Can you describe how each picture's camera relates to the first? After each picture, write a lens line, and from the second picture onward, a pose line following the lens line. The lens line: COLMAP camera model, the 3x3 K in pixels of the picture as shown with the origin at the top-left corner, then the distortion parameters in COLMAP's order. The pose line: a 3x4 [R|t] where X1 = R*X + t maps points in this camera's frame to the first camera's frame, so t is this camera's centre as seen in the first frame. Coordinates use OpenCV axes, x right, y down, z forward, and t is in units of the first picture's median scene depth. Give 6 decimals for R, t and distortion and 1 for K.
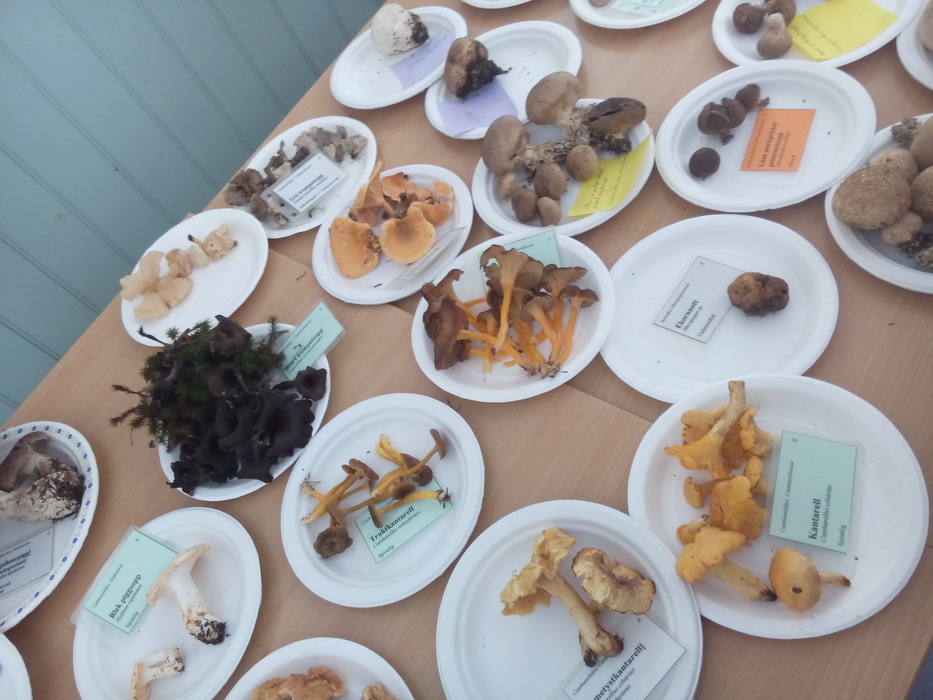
lens RADIAL K [[740.8, 0, 451.1], [0, 740.8, 347.1], [0, 0, 1]] dist [0.092890, -0.127660]
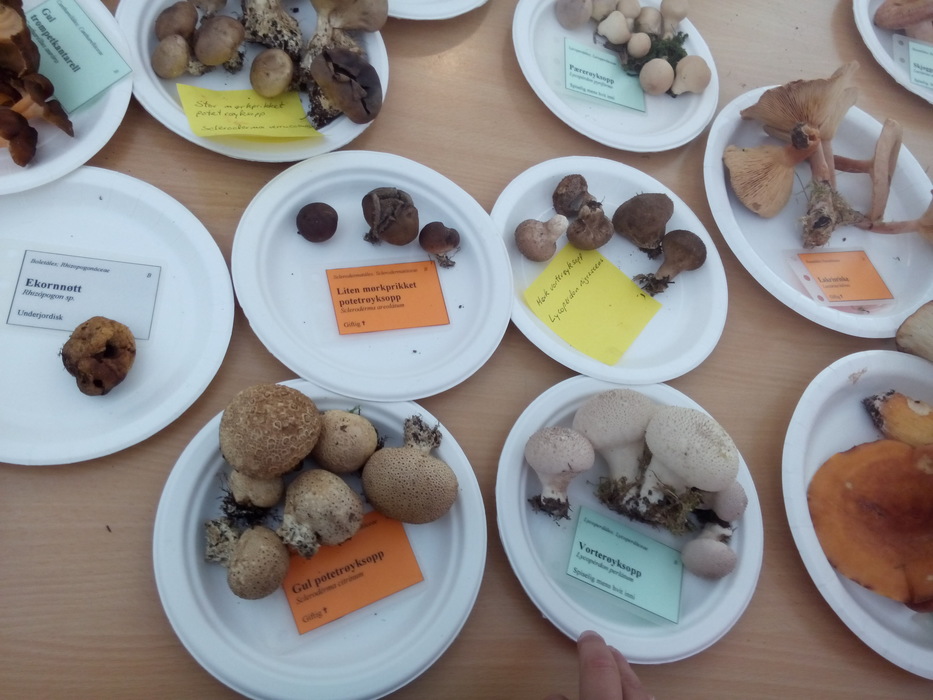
lens RADIAL K [[740.8, 0, 451.1], [0, 740.8, 347.1], [0, 0, 1]] dist [0.092890, -0.127660]
pose [[0.459977, 0.870660, 0.174275, 0.449316], [-0.887537, 0.444986, 0.119436, -0.466536], [0.026438, -0.209613, 0.977427, 0.343470]]
